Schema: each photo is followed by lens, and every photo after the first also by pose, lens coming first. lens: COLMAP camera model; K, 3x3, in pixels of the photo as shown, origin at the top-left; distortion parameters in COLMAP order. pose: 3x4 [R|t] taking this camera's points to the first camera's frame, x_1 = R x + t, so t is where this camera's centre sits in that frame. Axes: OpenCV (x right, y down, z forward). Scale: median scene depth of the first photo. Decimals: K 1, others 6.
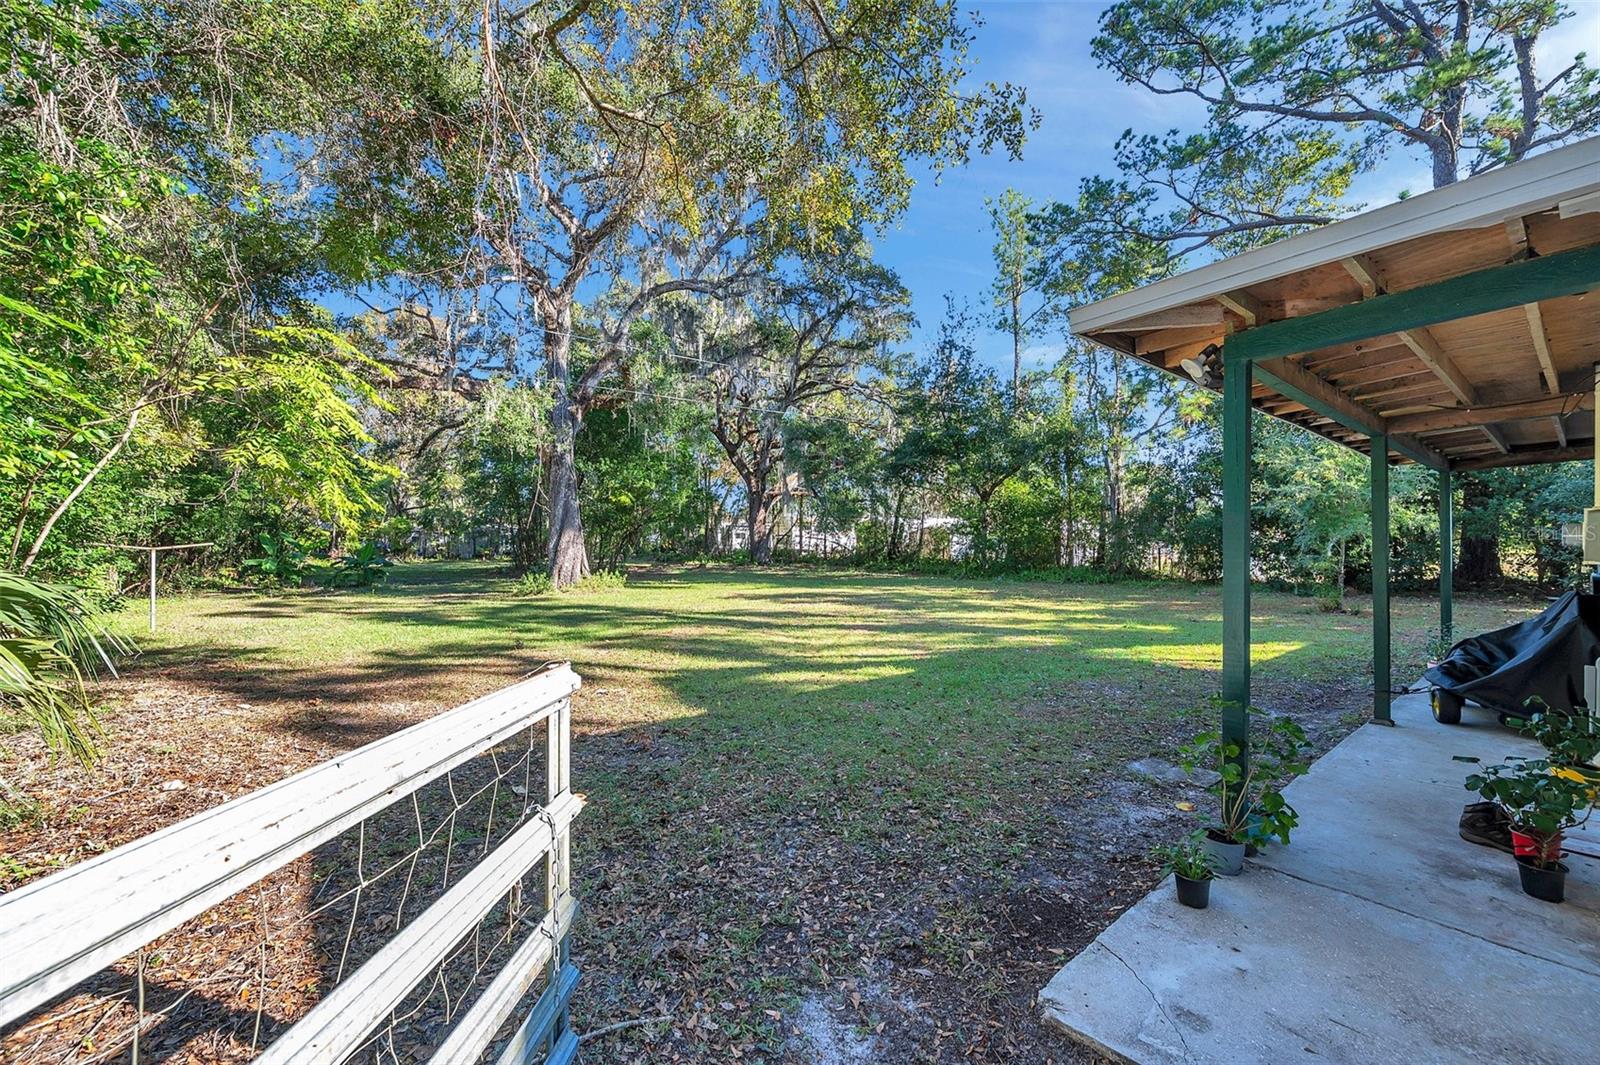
lens RADIAL K [[632.2, 0, 799.5], [0, 632.2, 541.4], [0, 0, 1]] dist [0.000914, -0.000306]
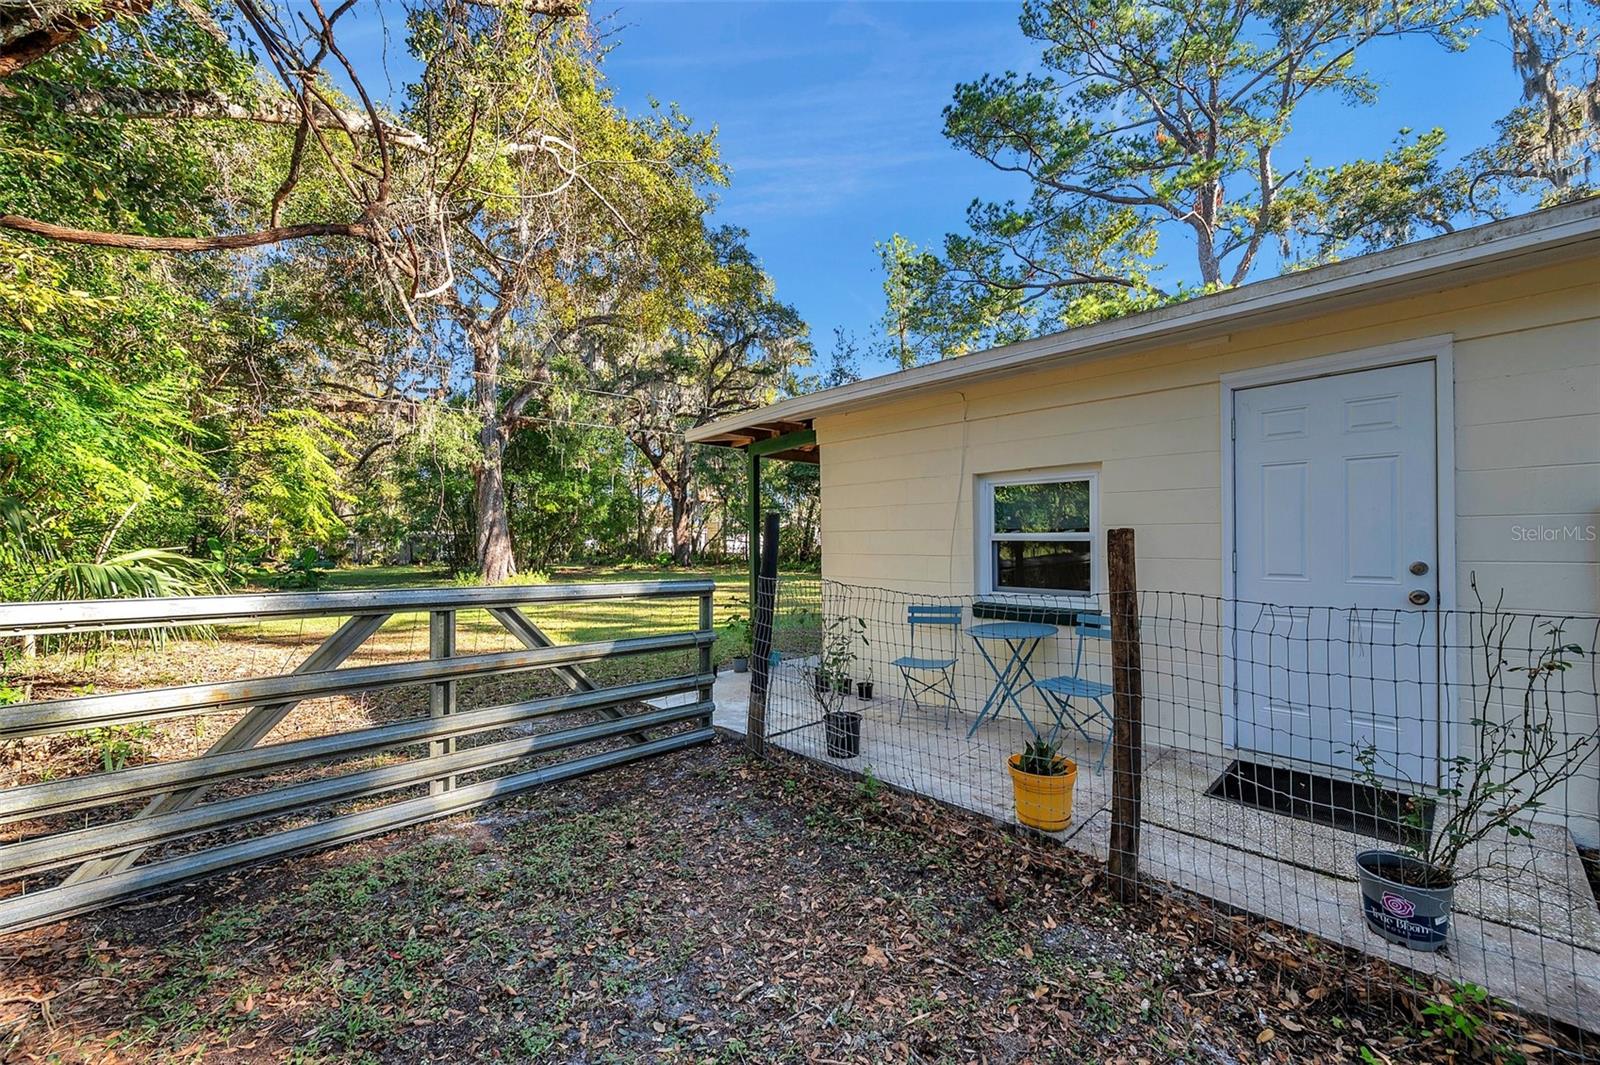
lens RADIAL K [[632.2, 0, 799.5], [0, 632.2, 541.4], [0, 0, 1]] dist [0.000914, -0.000306]
pose [[0.997160, -0.008491, 0.074828, 0.070615], [0.009045, 0.999934, -0.007075, 0.004780], [-0.074763, 0.007732, 0.997171, -0.134540]]
